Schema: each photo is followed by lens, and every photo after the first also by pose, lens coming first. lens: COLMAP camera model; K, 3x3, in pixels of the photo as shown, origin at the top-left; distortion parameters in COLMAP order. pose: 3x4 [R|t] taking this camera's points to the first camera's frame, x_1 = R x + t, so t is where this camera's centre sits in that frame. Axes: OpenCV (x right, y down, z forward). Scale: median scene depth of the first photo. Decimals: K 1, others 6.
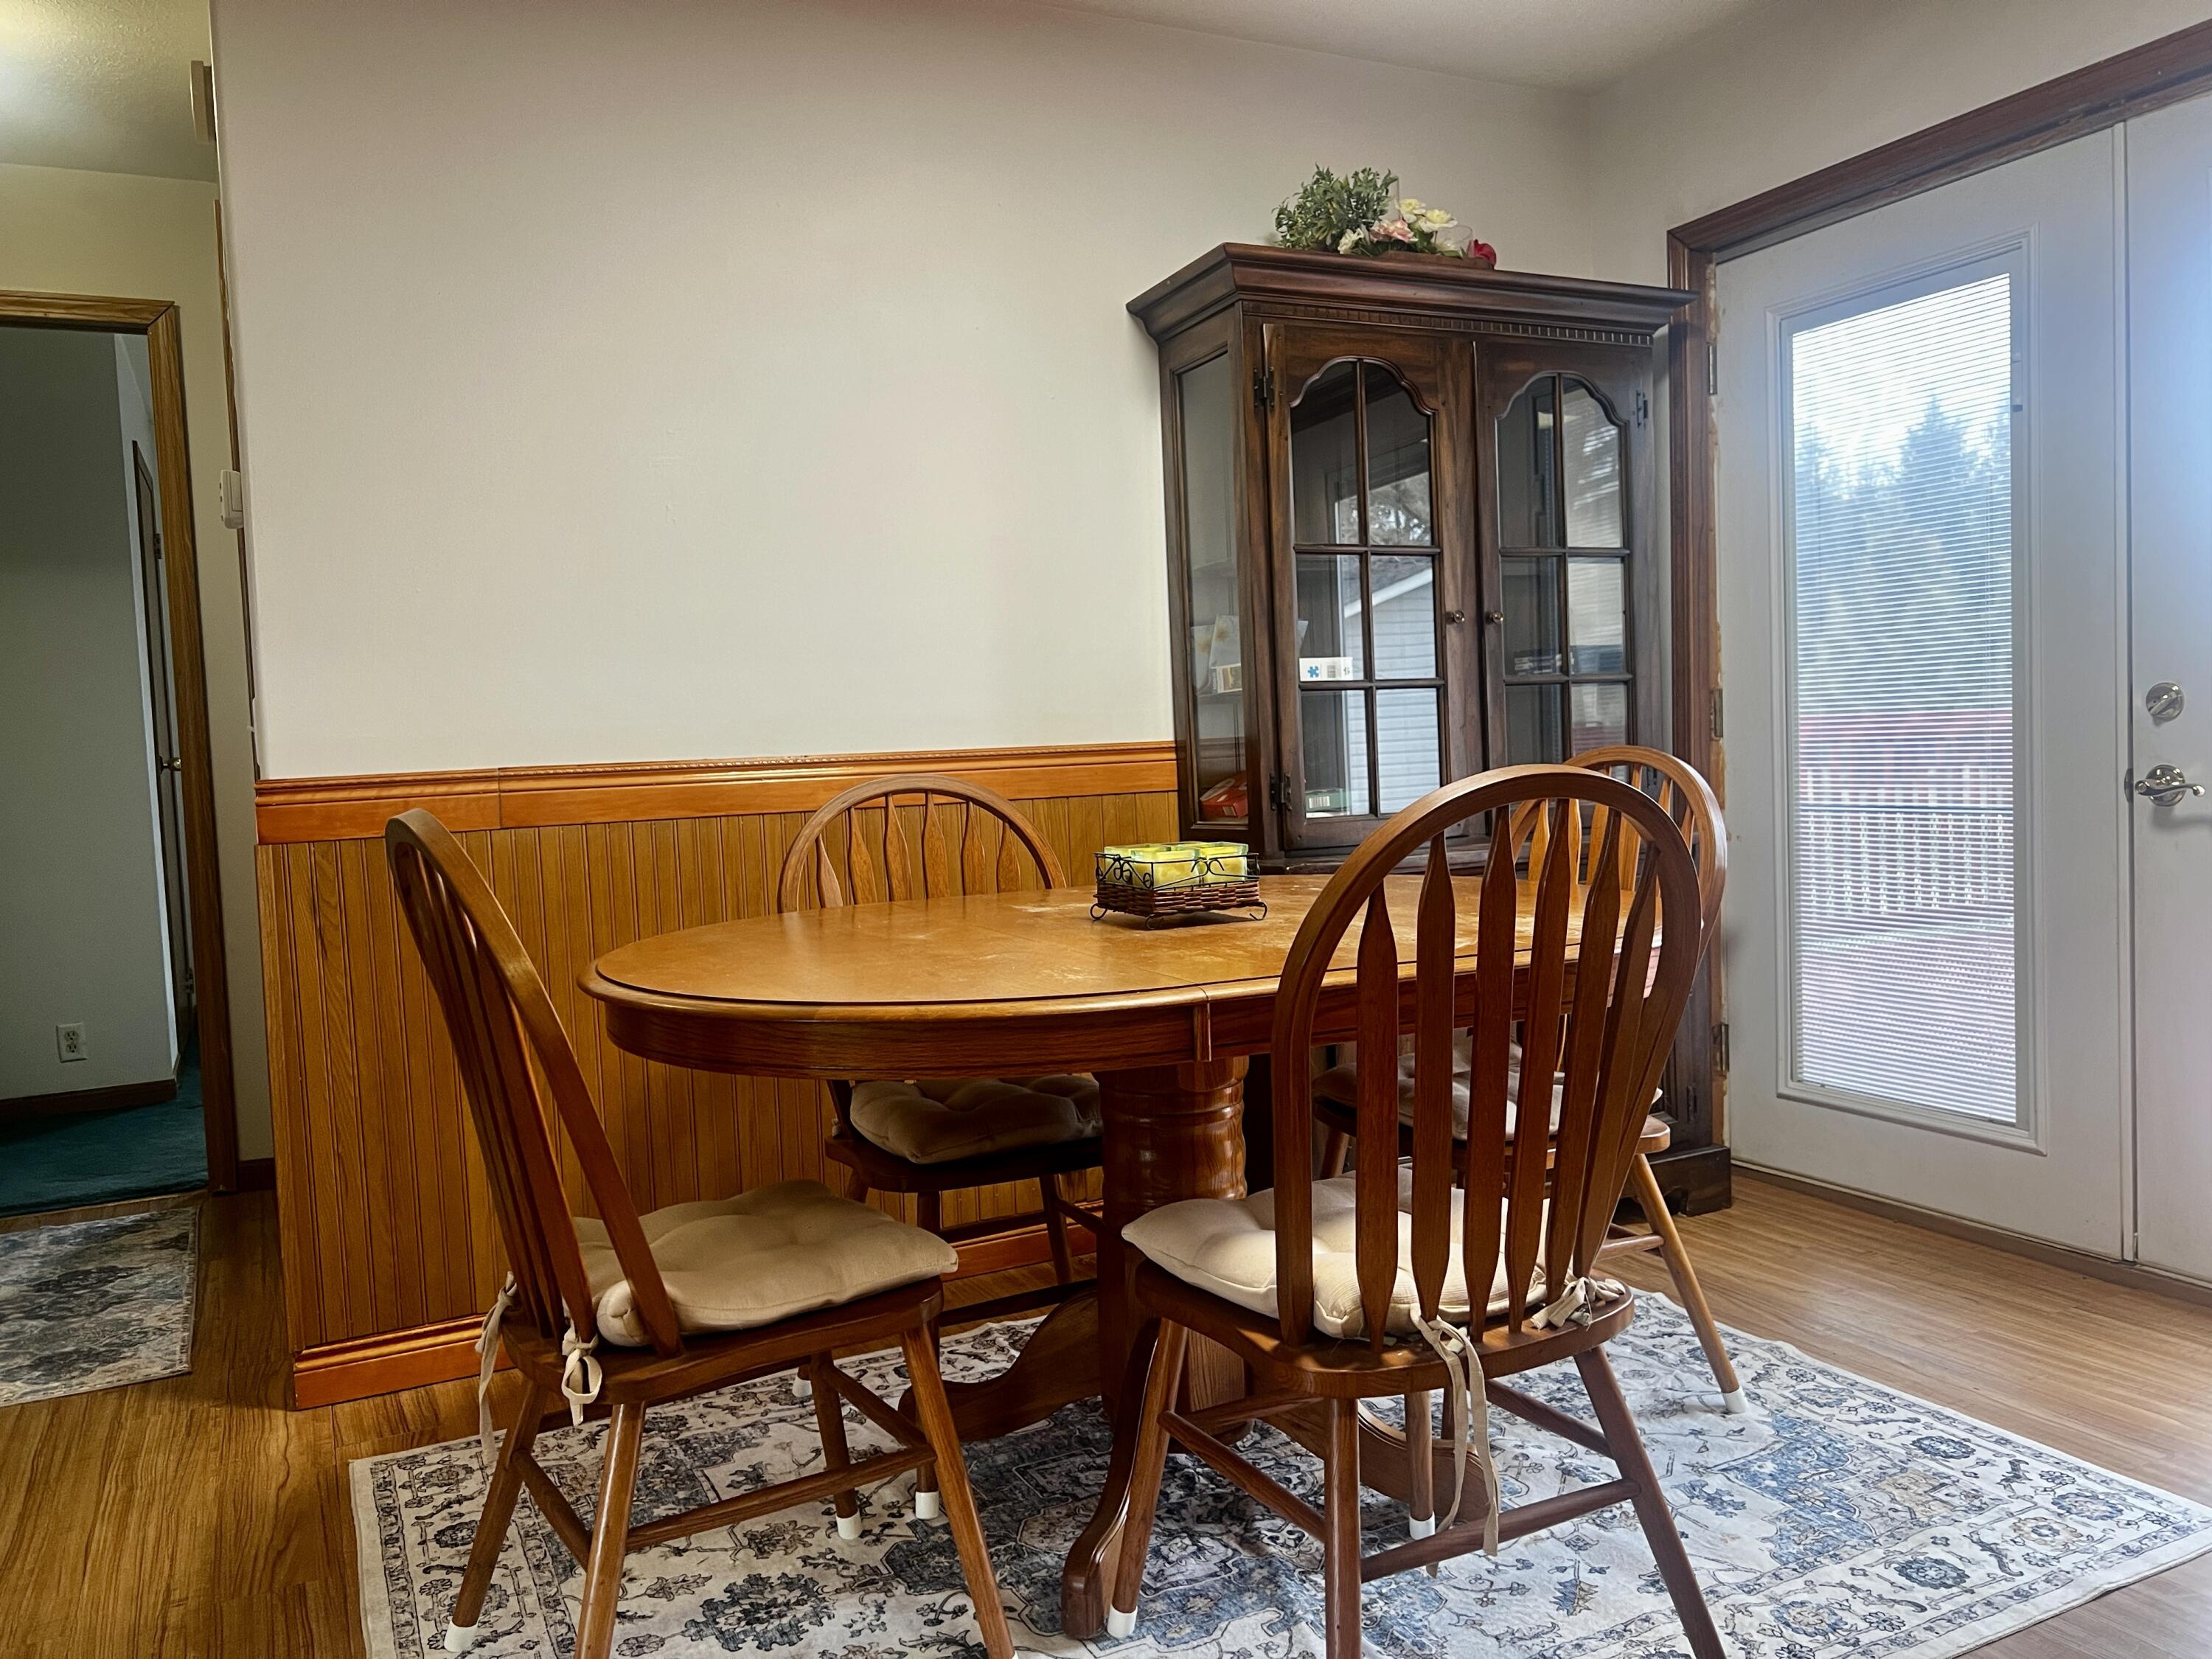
lens RADIAL K [[1669.3, 0, 1106.6], [0, 1669.3, 827.9], [0, 0, 1]] dist [0.044201, -0.051950]
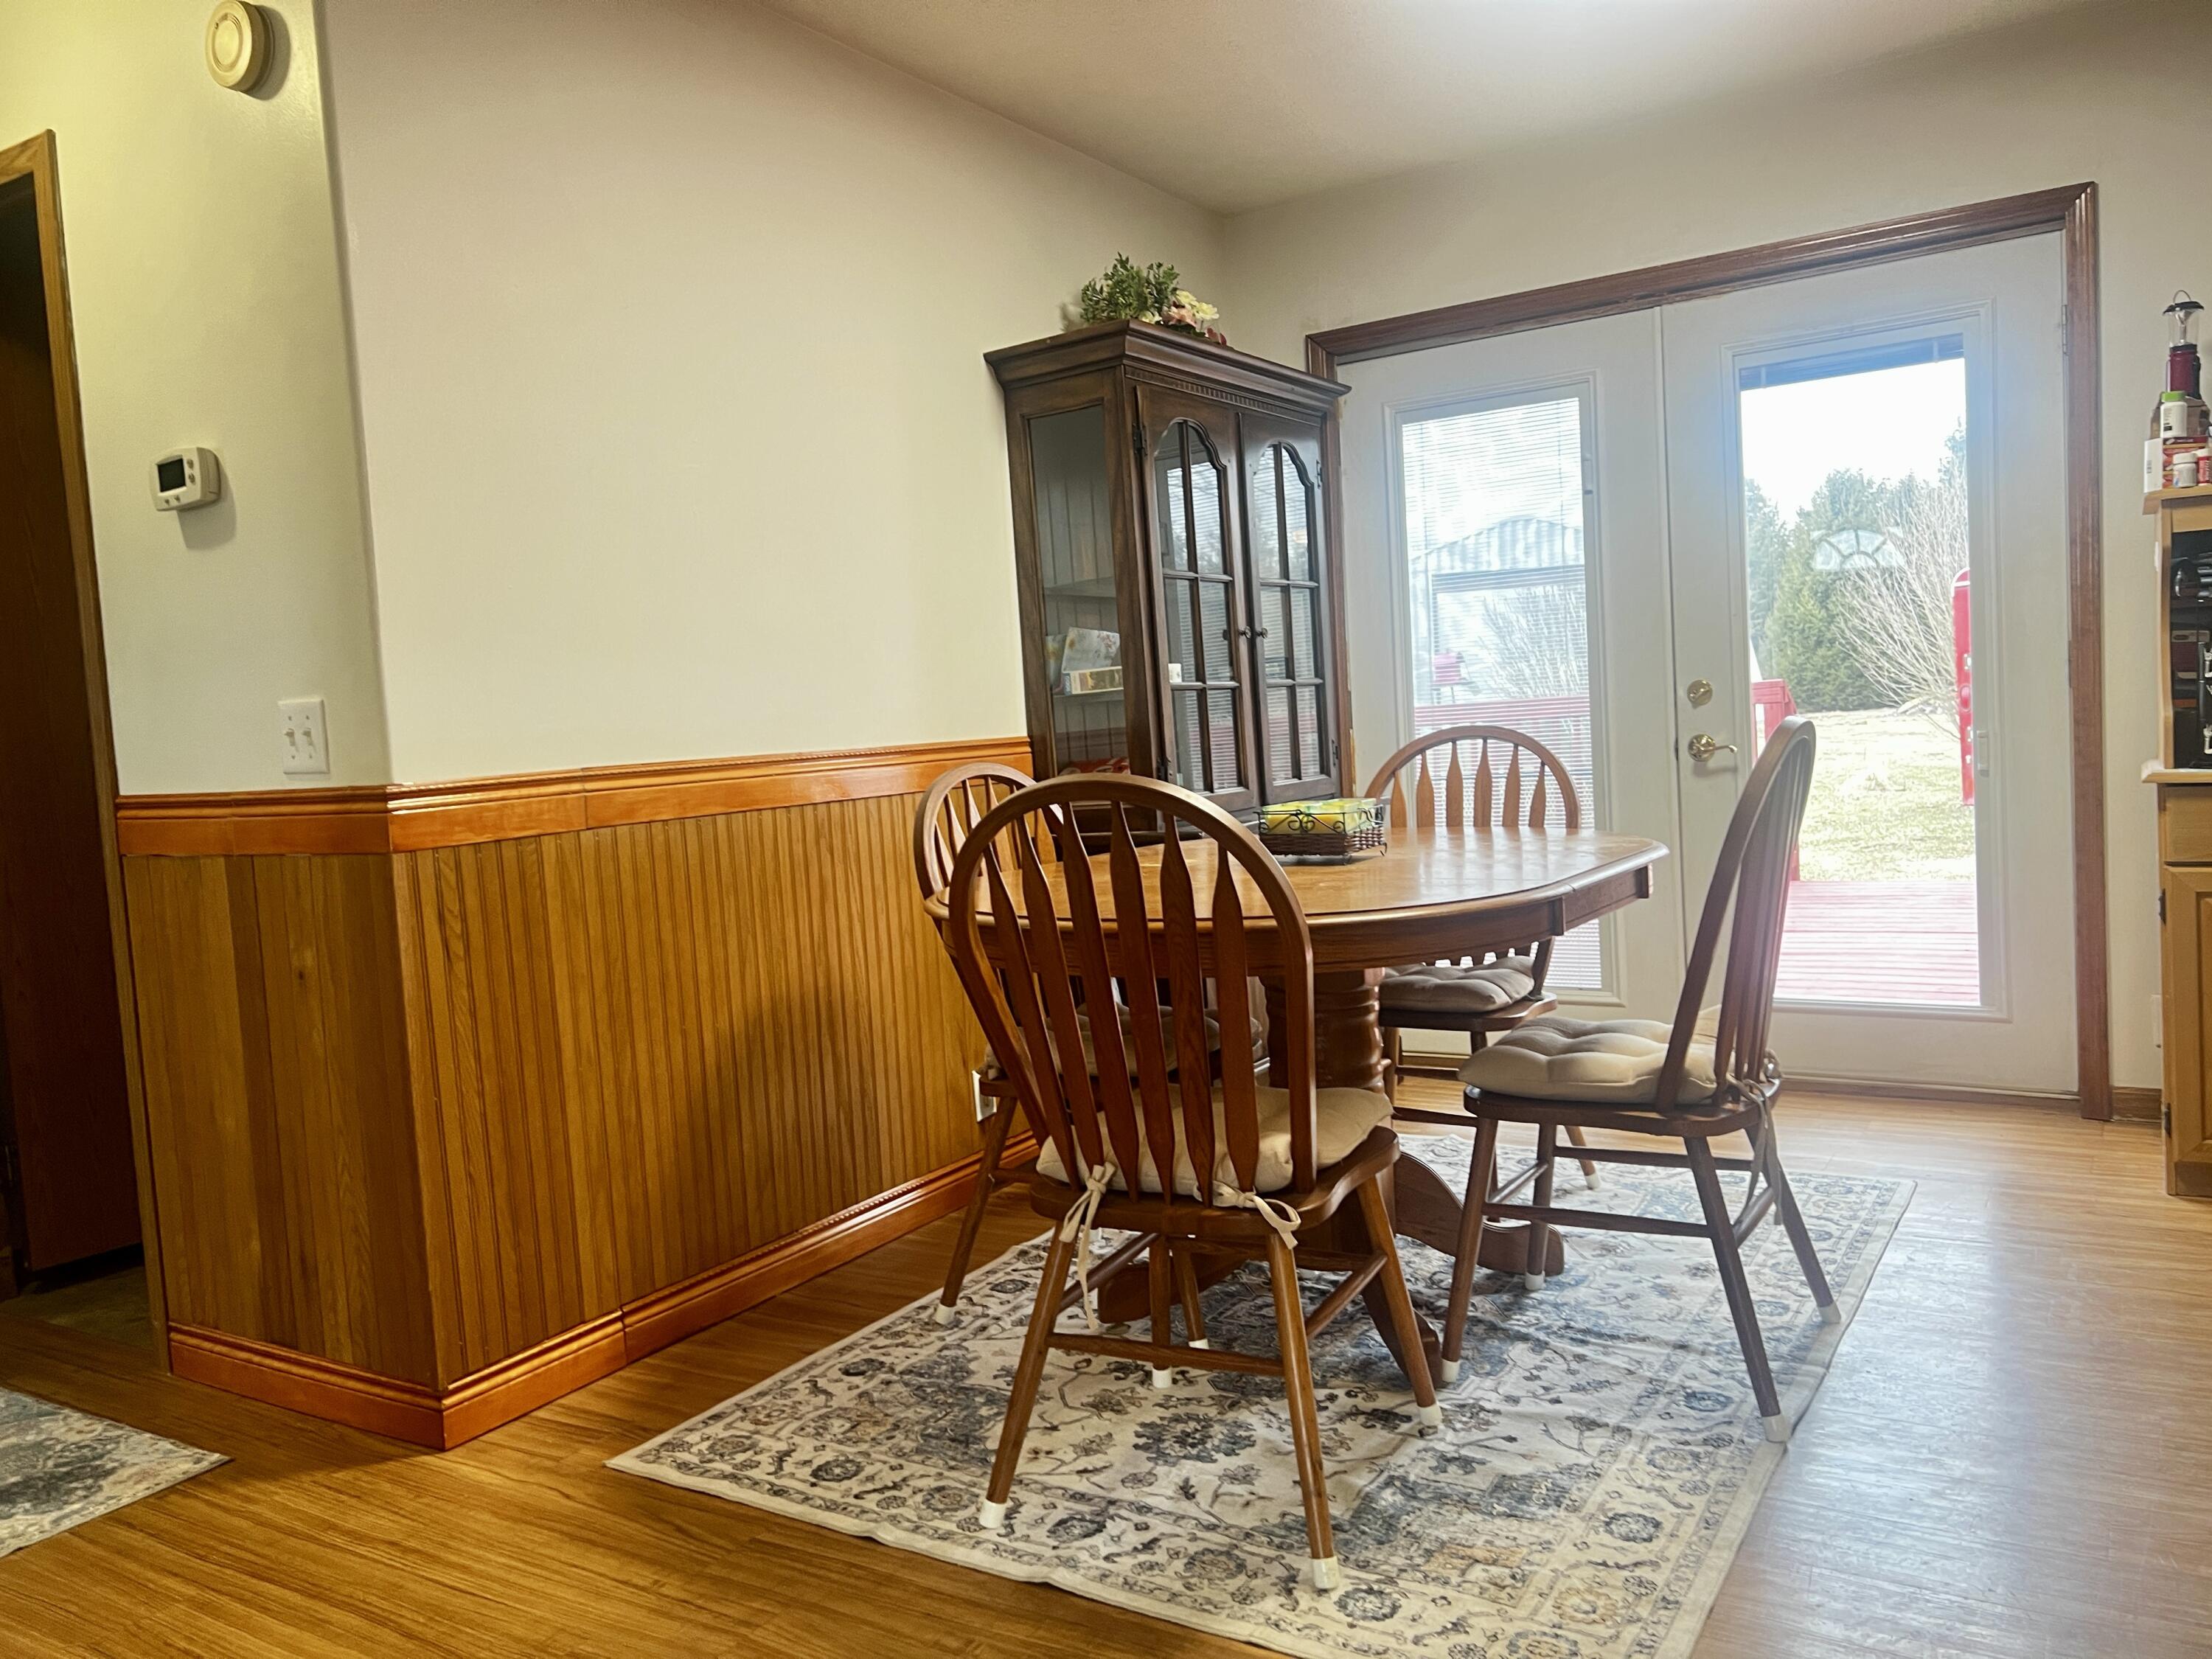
lens RADIAL K [[1669.3, 0, 1102.9], [0, 1669.3, 837.9], [0, 0, 1]] dist [0.044201, -0.051950]
pose [[0.853100, -0.050487, 0.519299, -0.616900], [0.056427, 0.998397, 0.004369, 0.018511], [-0.518687, 0.025575, 0.854581, -0.006867]]
